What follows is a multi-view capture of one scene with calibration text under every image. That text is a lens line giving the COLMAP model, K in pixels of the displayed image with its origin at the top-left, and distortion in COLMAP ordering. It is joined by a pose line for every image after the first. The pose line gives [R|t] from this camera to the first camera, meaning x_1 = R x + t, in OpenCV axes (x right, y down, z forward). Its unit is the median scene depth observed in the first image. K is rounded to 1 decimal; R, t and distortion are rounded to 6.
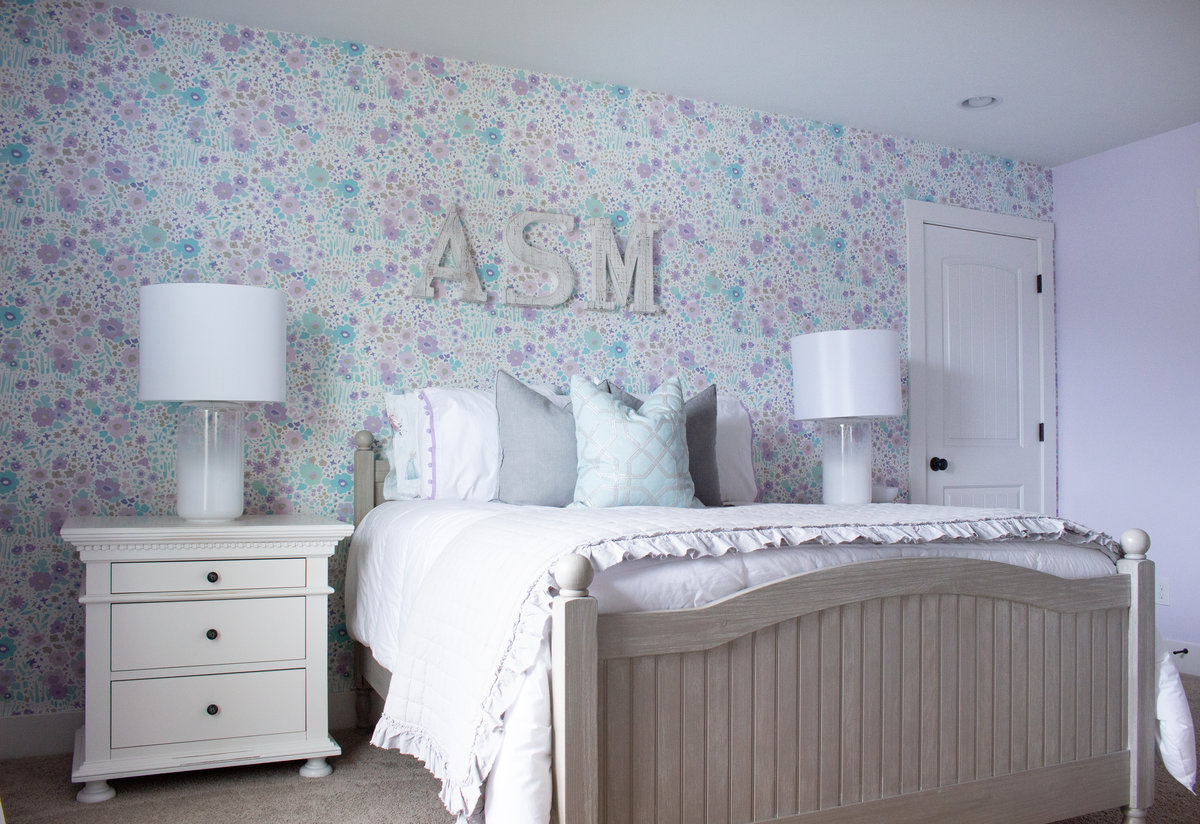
lens RADIAL K [[1053.8, 0, 608.8], [0, 1053.8, 404.3], [0, 0, 1]] dist [-0.150798, 0.110109]
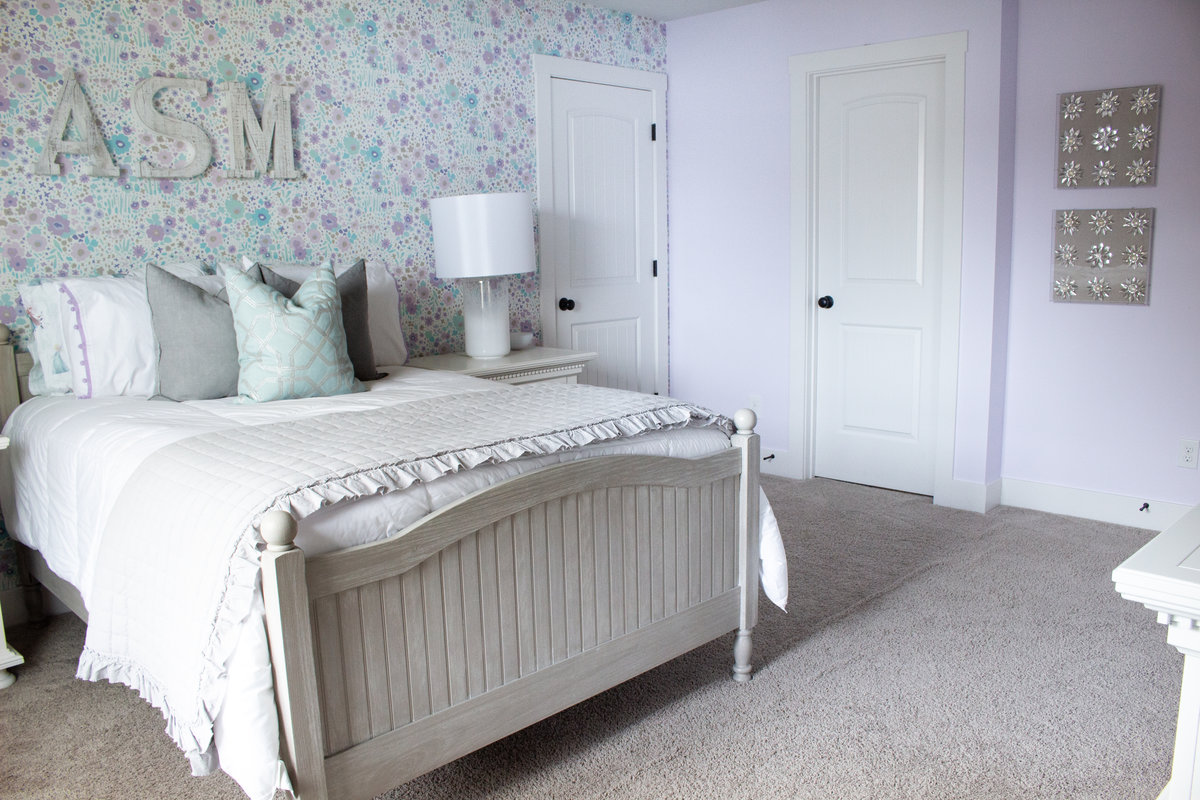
lens RADIAL K [[1015.0, 0, 607.0], [0, 1015.0, 409.4], [0, 0, 1]] dist [-0.158396, 0.129401]
pose [[0.934221, -0.082926, 0.346920, -0.033487], [0.006995, 0.976672, 0.214621, -0.093679], [-0.356625, -0.198077, 0.913008, -0.019784]]
